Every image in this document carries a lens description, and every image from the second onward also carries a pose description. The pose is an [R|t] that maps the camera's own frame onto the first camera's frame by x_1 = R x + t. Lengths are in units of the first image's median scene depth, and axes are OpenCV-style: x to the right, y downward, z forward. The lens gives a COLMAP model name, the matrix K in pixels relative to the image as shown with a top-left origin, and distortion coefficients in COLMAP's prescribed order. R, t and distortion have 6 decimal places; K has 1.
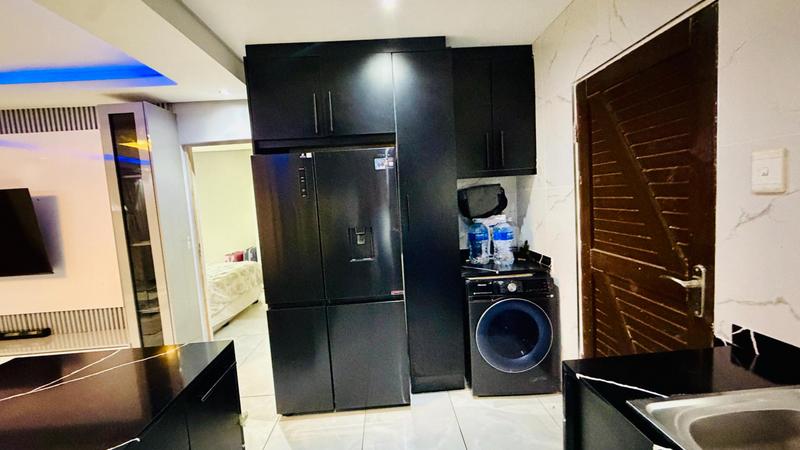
lens RADIAL K [[319.2, 0, 400.2], [0, 319.2, 226.8], [0, 0, 1]] dist [0.000313, -0.000070]
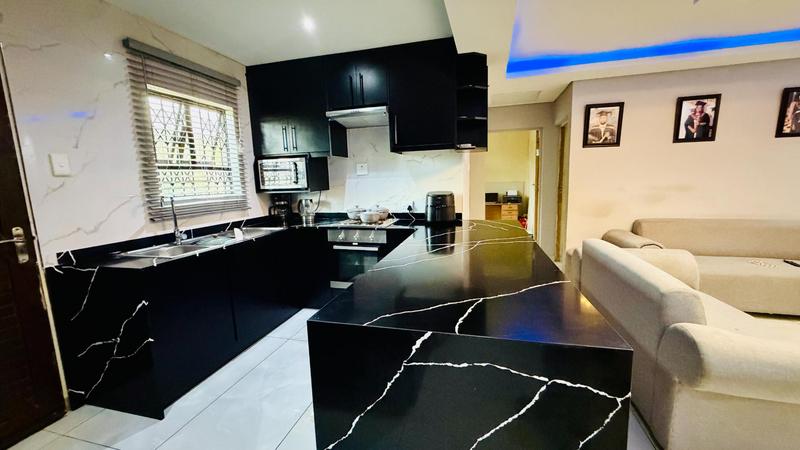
lens RADIAL K [[319.2, 0, 399.2], [0, 319.2, 223.3], [0, 0, 1]] dist [0.000313, -0.000070]
pose [[-0.949900, 0.049182, 0.308661, -1.302300], [0.114888, 0.973349, 0.198474, 0.021601], [-0.290674, 0.223991, -0.930235, 2.136517]]
